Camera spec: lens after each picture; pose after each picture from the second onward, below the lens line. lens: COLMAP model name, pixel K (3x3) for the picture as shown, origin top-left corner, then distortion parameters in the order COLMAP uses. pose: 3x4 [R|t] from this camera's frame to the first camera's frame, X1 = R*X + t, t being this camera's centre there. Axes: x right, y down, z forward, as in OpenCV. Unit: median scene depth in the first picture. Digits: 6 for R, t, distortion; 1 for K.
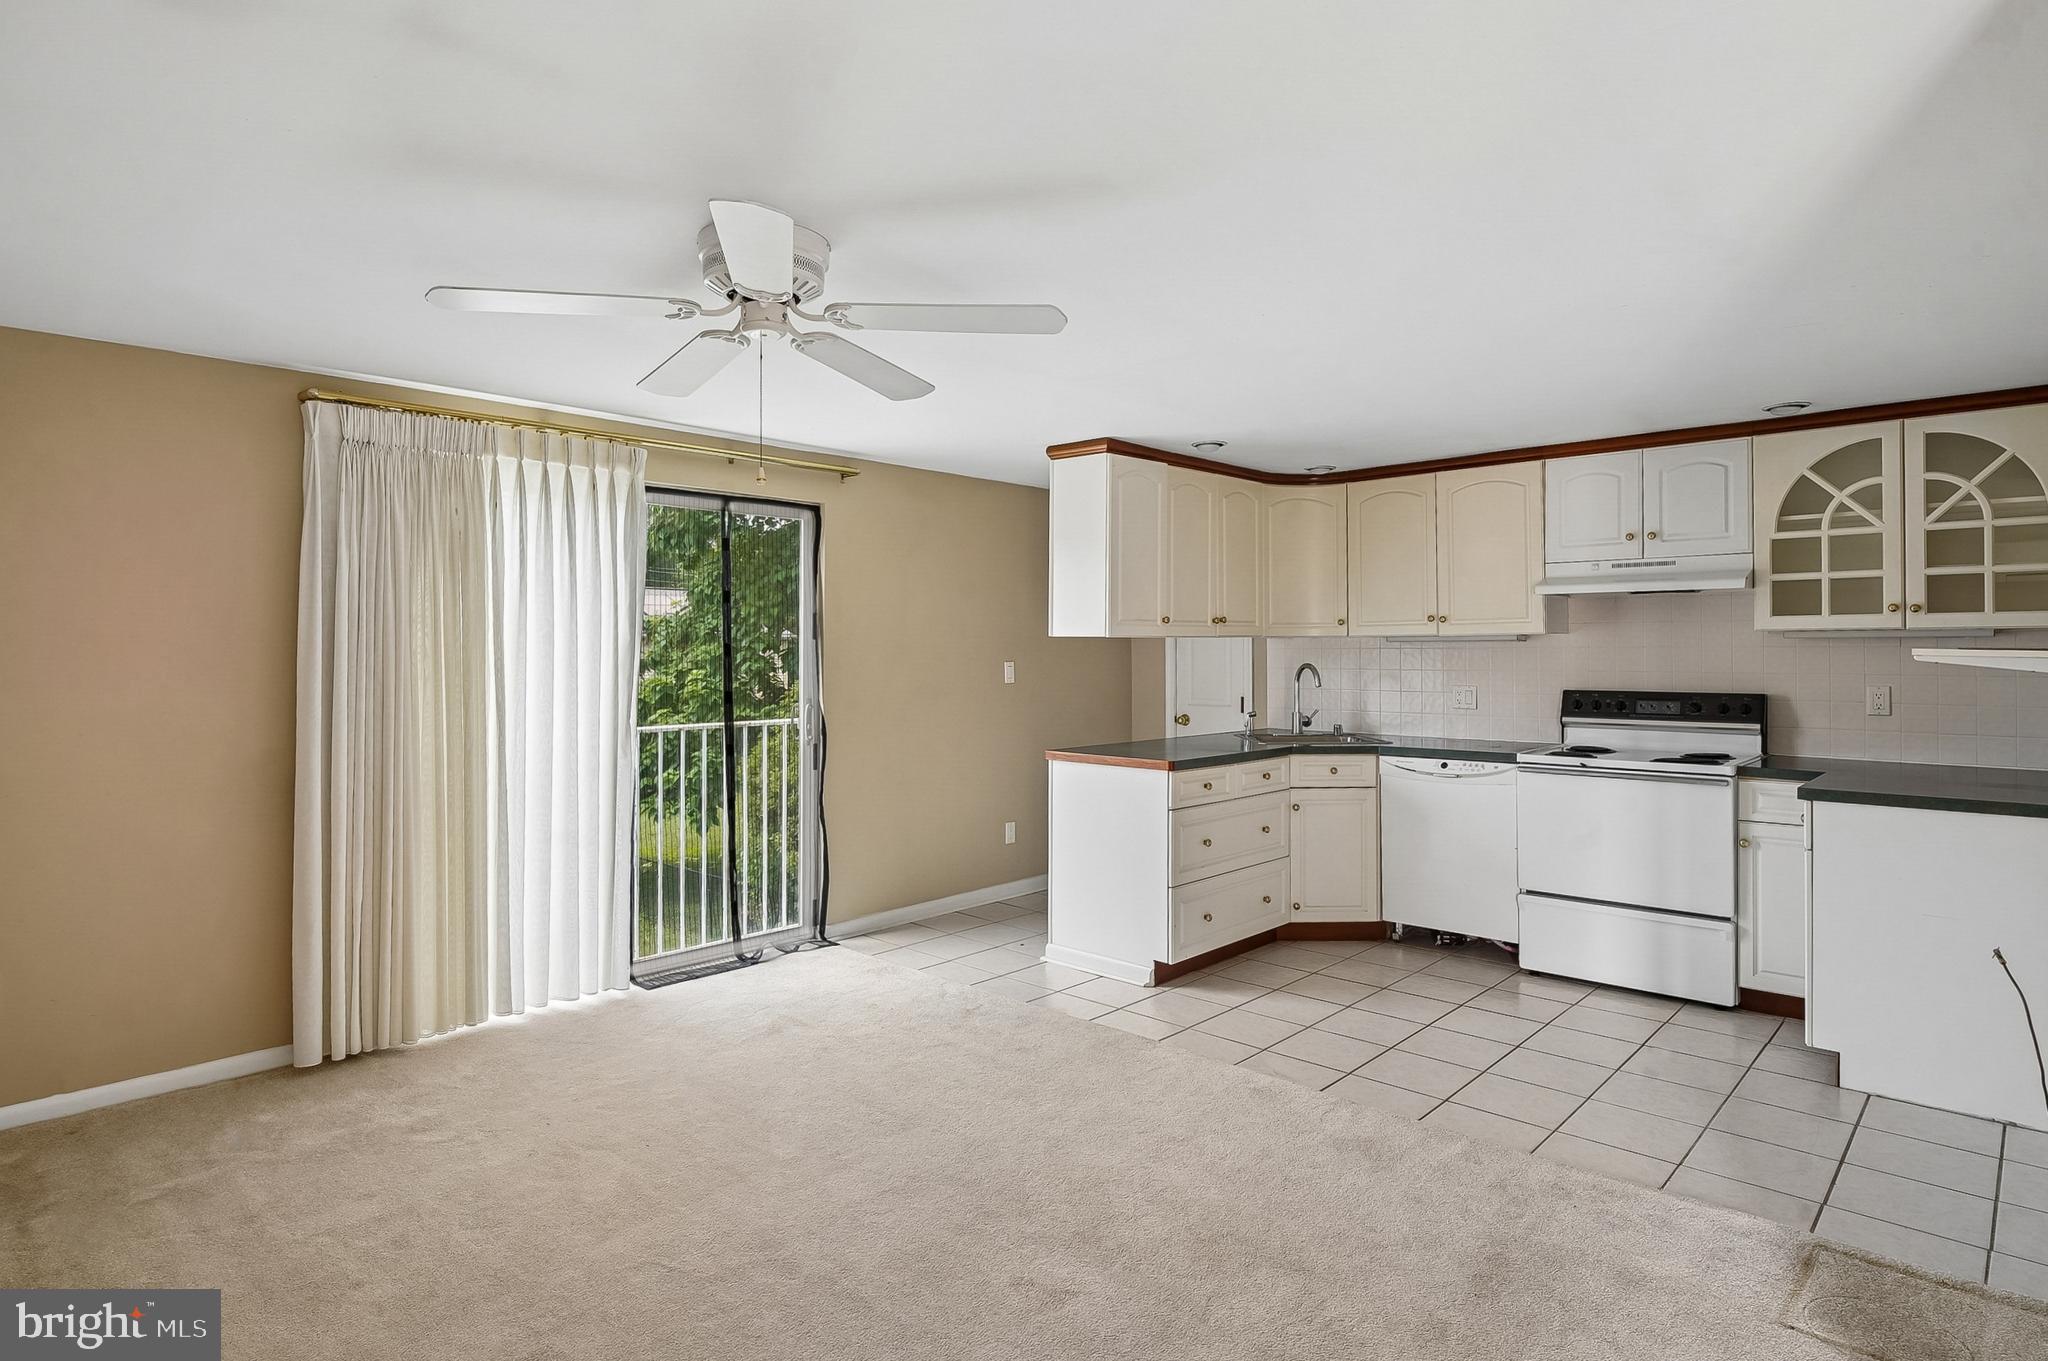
lens RADIAL K [[1109.7, 0, 1013.6], [0, 1109.7, 664.5], [0, 0, 1]] dist [0.006687, 0.000961]
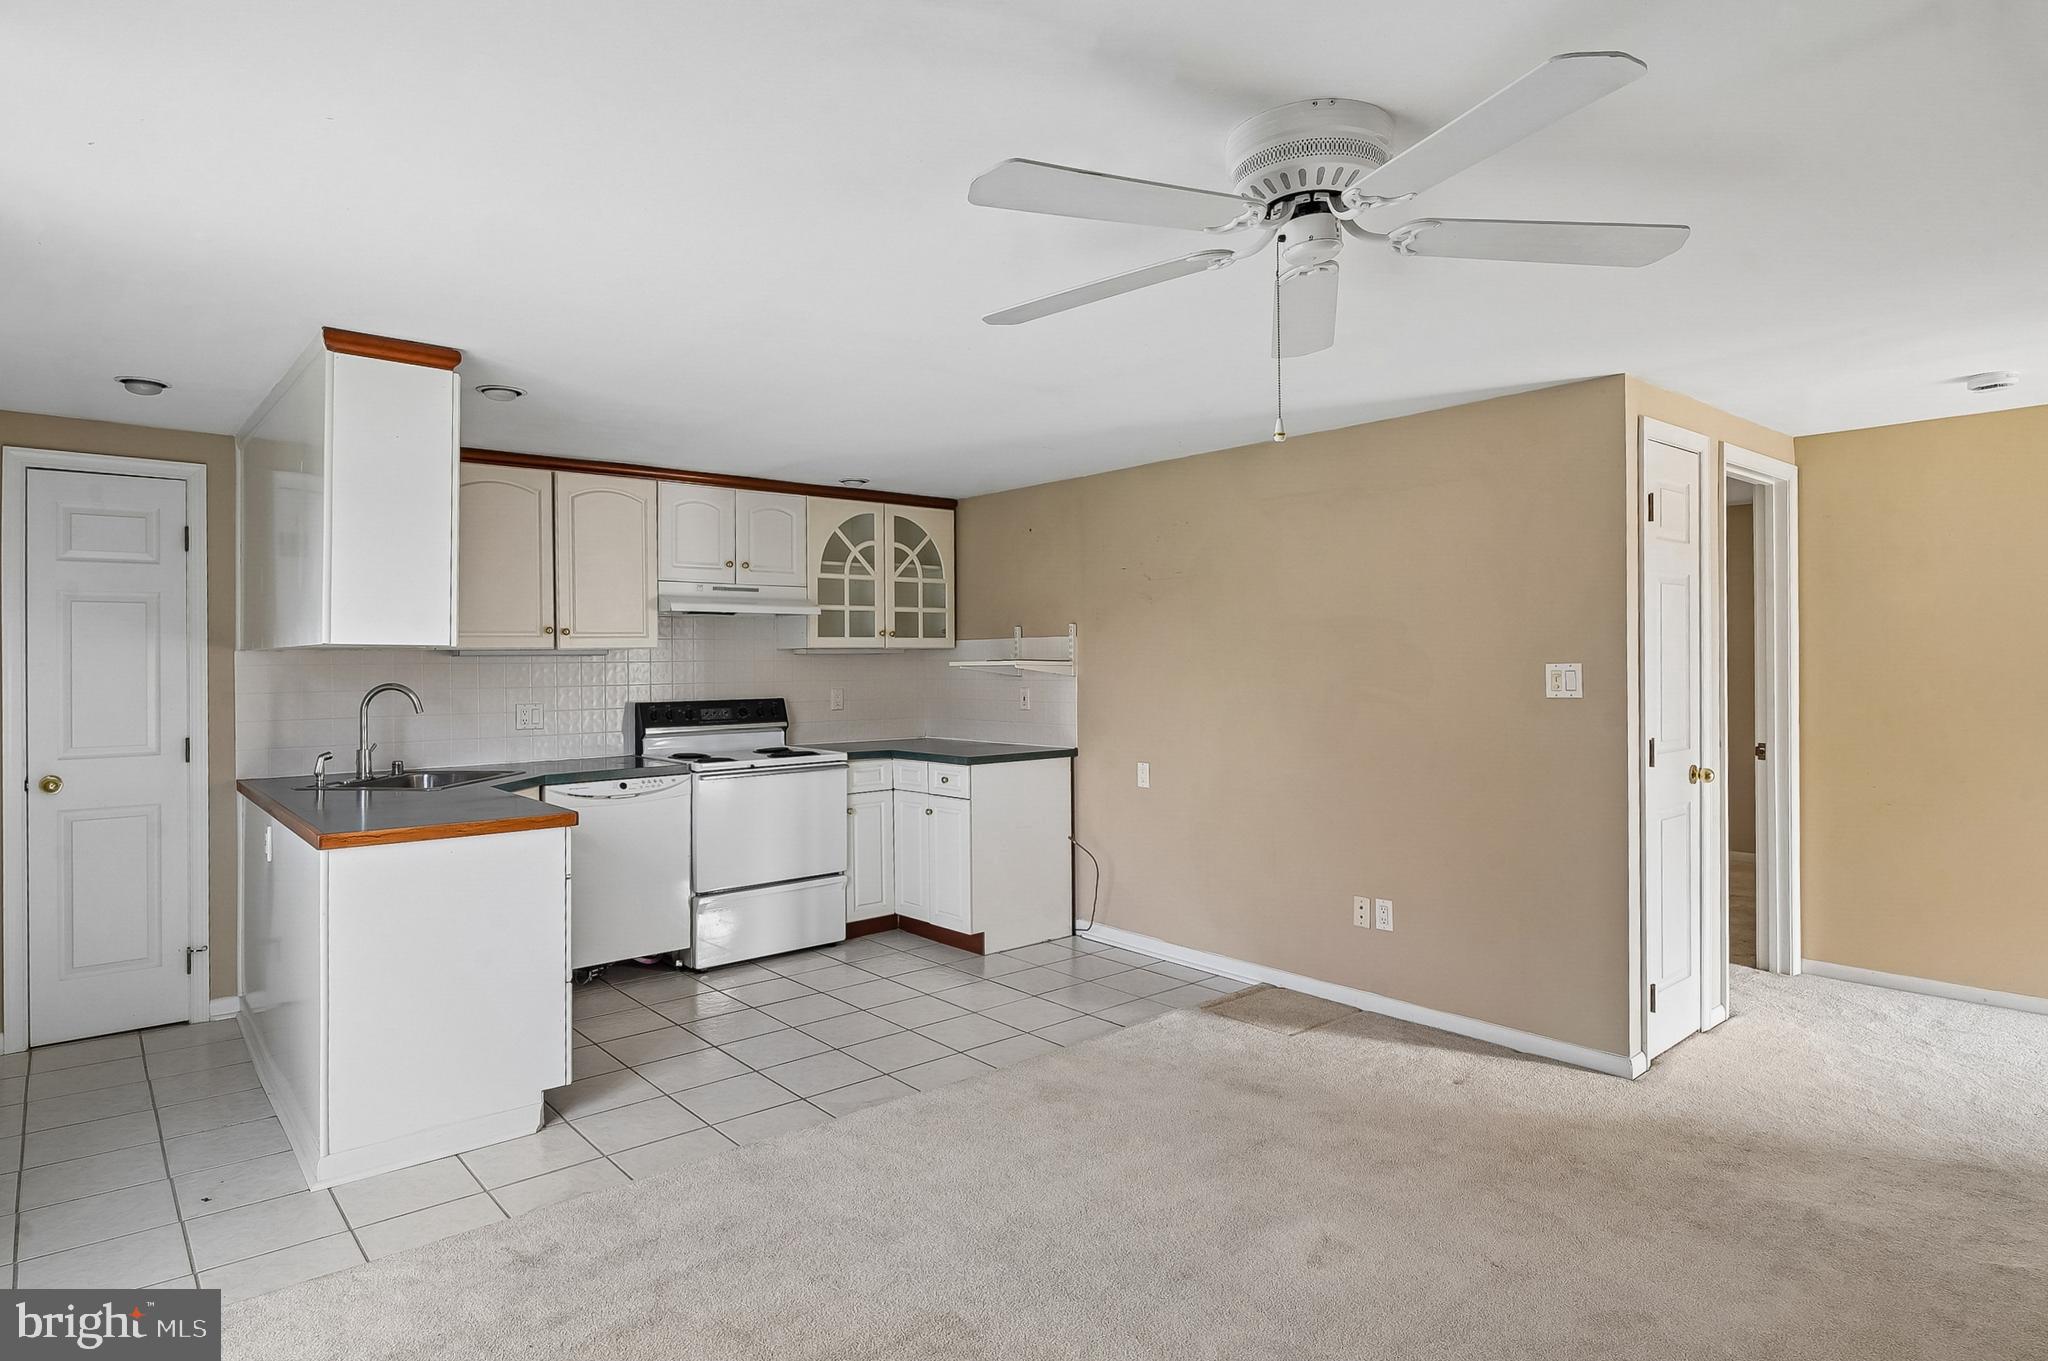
lens RADIAL K [[1109.7, 0, 1013.6], [0, 1109.7, 664.5], [0, 0, 1]] dist [0.006687, 0.000961]
pose [[0.118460, -0.003320, 0.992953, -0.596937], [0.020069, 0.999798, 0.000949, -0.008230], [-0.992756, 0.019815, 0.118502, 0.641755]]
